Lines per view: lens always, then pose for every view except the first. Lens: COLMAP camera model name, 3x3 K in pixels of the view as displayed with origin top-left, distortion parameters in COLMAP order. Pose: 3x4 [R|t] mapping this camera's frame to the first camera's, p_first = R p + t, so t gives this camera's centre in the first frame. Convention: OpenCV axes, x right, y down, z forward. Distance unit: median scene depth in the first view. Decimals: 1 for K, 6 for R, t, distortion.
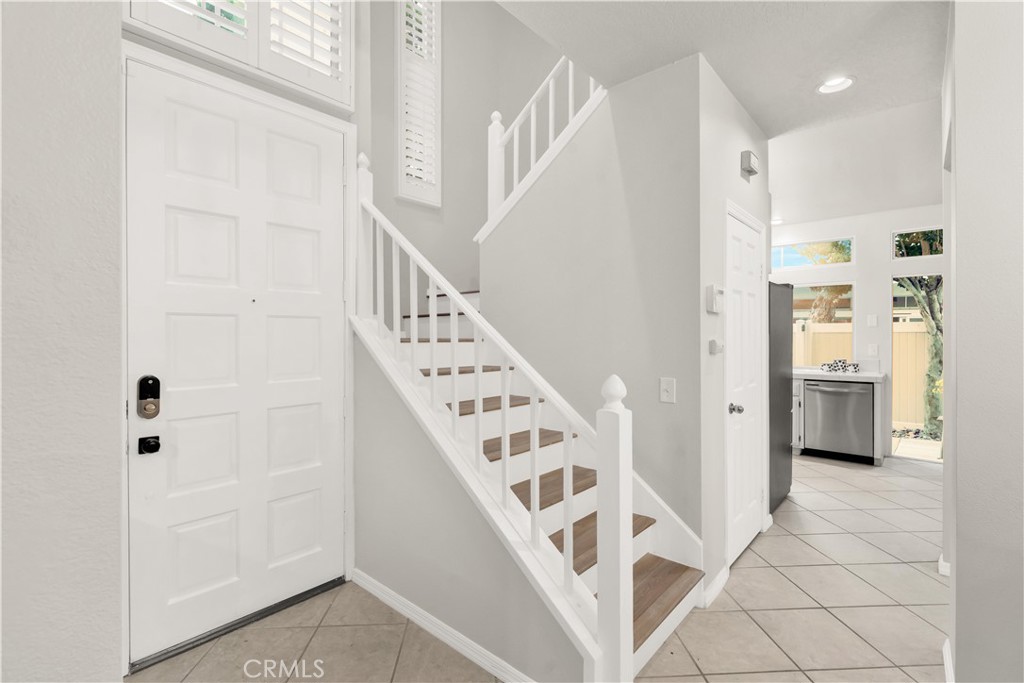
lens RADIAL K [[466.9, 0, 511.0], [0, 466.9, 337.0], [0, 0, 1]] dist [-0.000194, 0.000454]
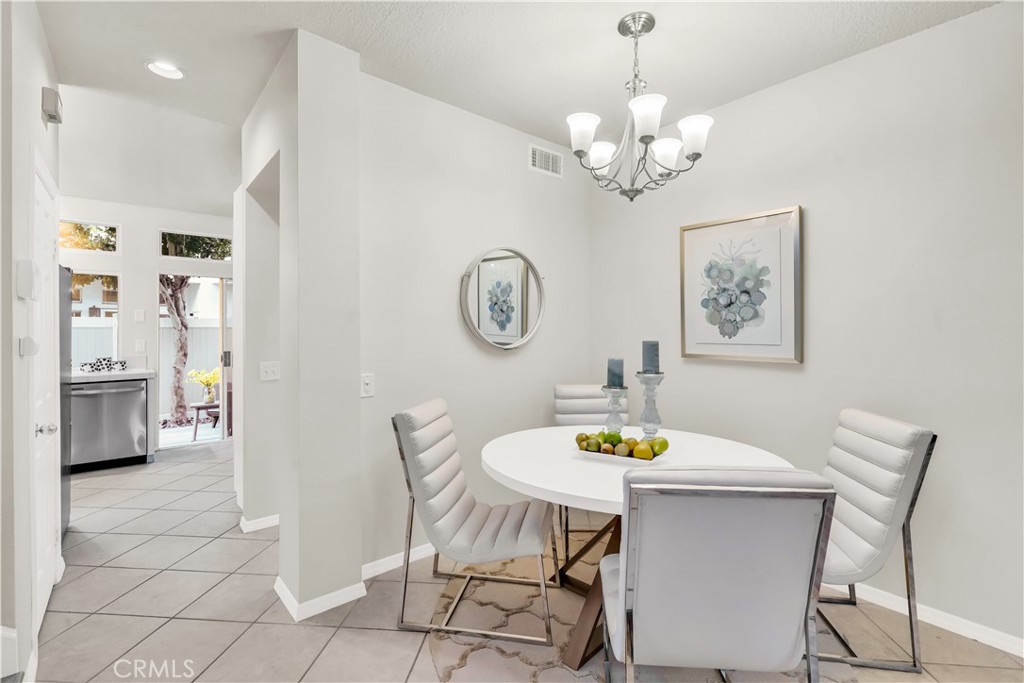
lens RADIAL K [[462.6, 0, 524.9], [0, 462.6, 329.4], [0, 0, 1]] dist [0.000469, 0.000229]
pose [[0.135521, 0.001009, 0.990774, -0.075098], [0.005389, 0.999984, -0.001756, -0.000508], [-0.990760, 0.005577, 0.135513, 0.072829]]
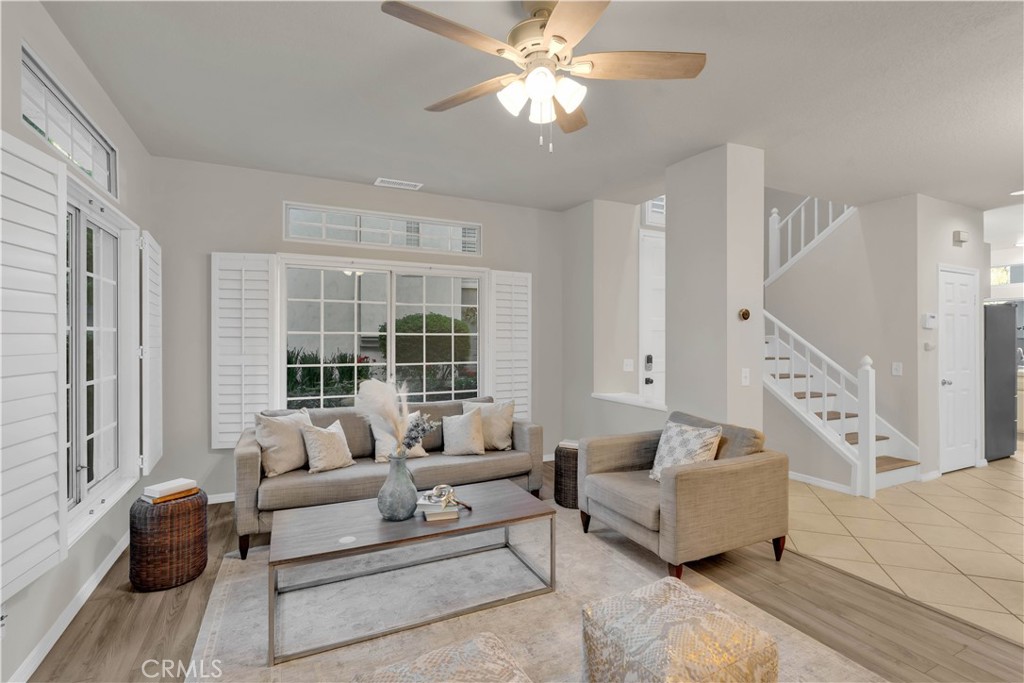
lens RADIAL K [[466.9, 0, 511.0], [0, 466.9, 337.0], [0, 0, 1]] dist [-0.000194, 0.000454]
pose [[0.922057, 0.001962, -0.387048, -0.175758], [-0.006279, 0.999931, -0.009891, 0.005483], [0.387002, 0.011550, 0.922006, -0.634263]]
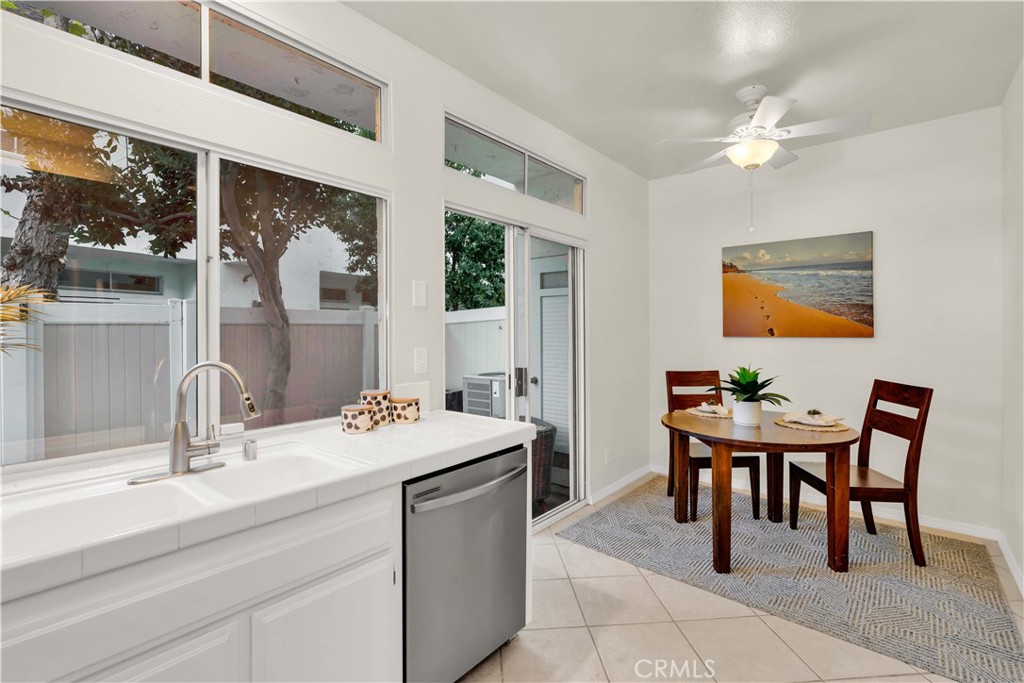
lens RADIAL K [[466.9, 0, 511.0], [0, 466.9, 337.0], [0, 0, 1]] dist [-0.000194, 0.000454]
pose [[-0.014047, -0.014332, 0.999799, 0.339442], [0.004533, 0.999886, 0.014397, -0.000569], [-0.999891, 0.004734, -0.013980, 0.925022]]
